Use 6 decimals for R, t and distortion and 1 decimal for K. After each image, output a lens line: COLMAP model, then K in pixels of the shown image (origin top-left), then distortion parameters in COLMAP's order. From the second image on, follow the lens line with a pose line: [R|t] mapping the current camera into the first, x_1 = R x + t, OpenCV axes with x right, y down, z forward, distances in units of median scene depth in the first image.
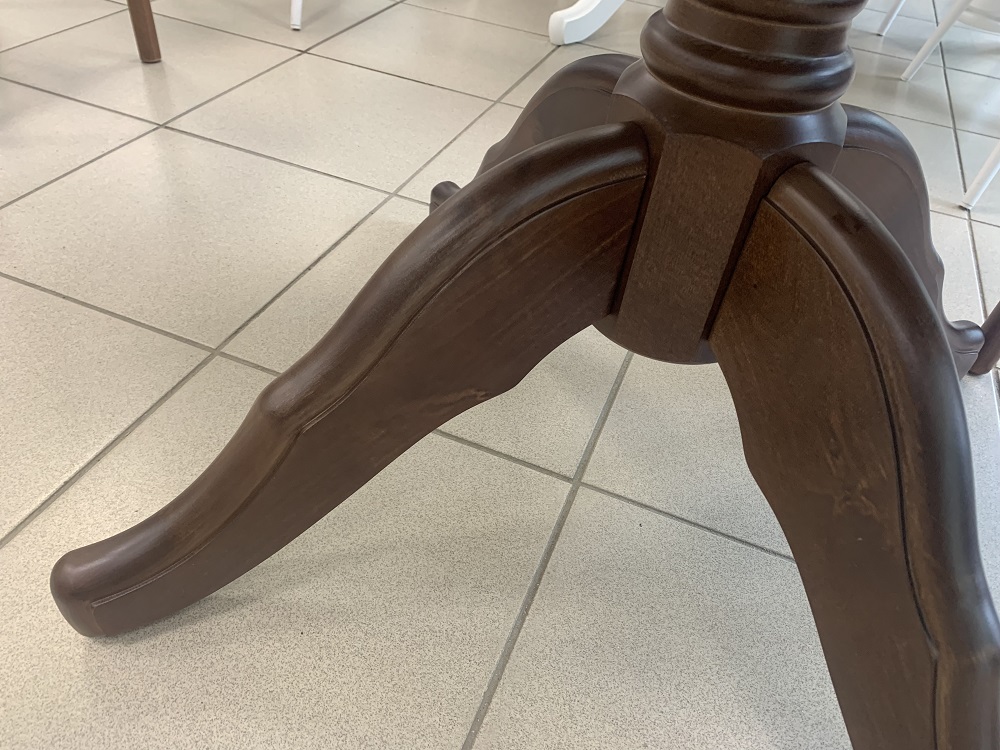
lens RADIAL K [[753.2, 0, 496.0], [0, 753.2, 367.2], [0, 0, 1]] dist [-0.013871, 0.004927]
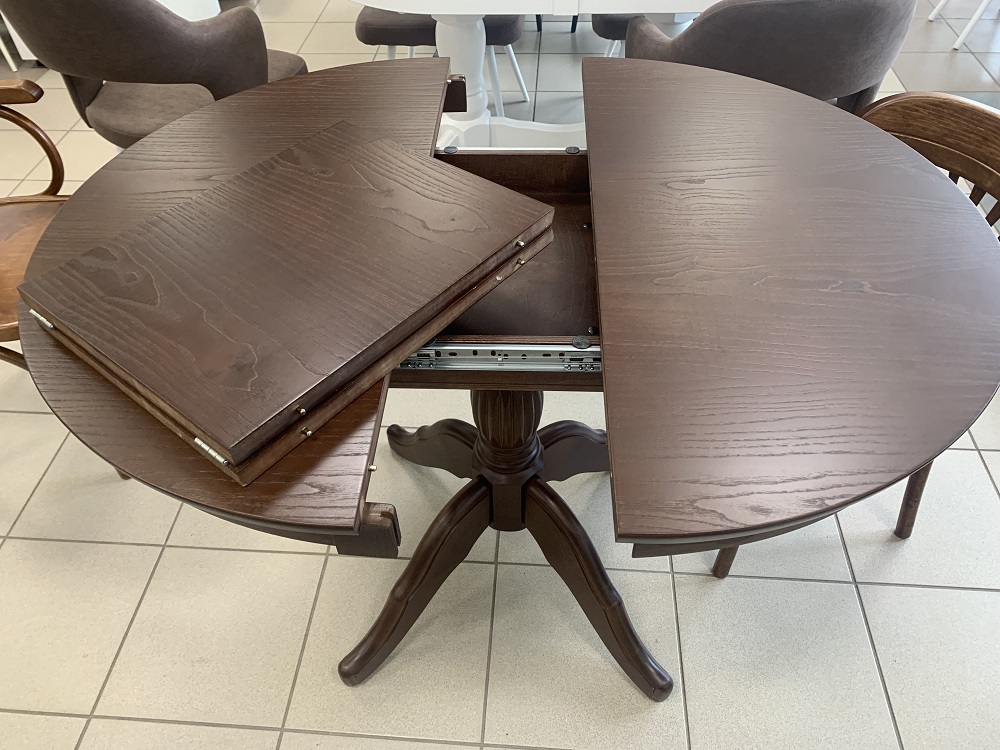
lens RADIAL K [[753.2, 0, 482.0], [0, 753.2, 353.9], [0, 0, 1]] dist [-0.013871, 0.004927]
pose [[0.947703, -0.297389, 0.115842, -0.022117], [0.290347, 0.954061, 0.073927, -0.850194], [-0.132505, -0.036426, 0.990513, -1.723788]]
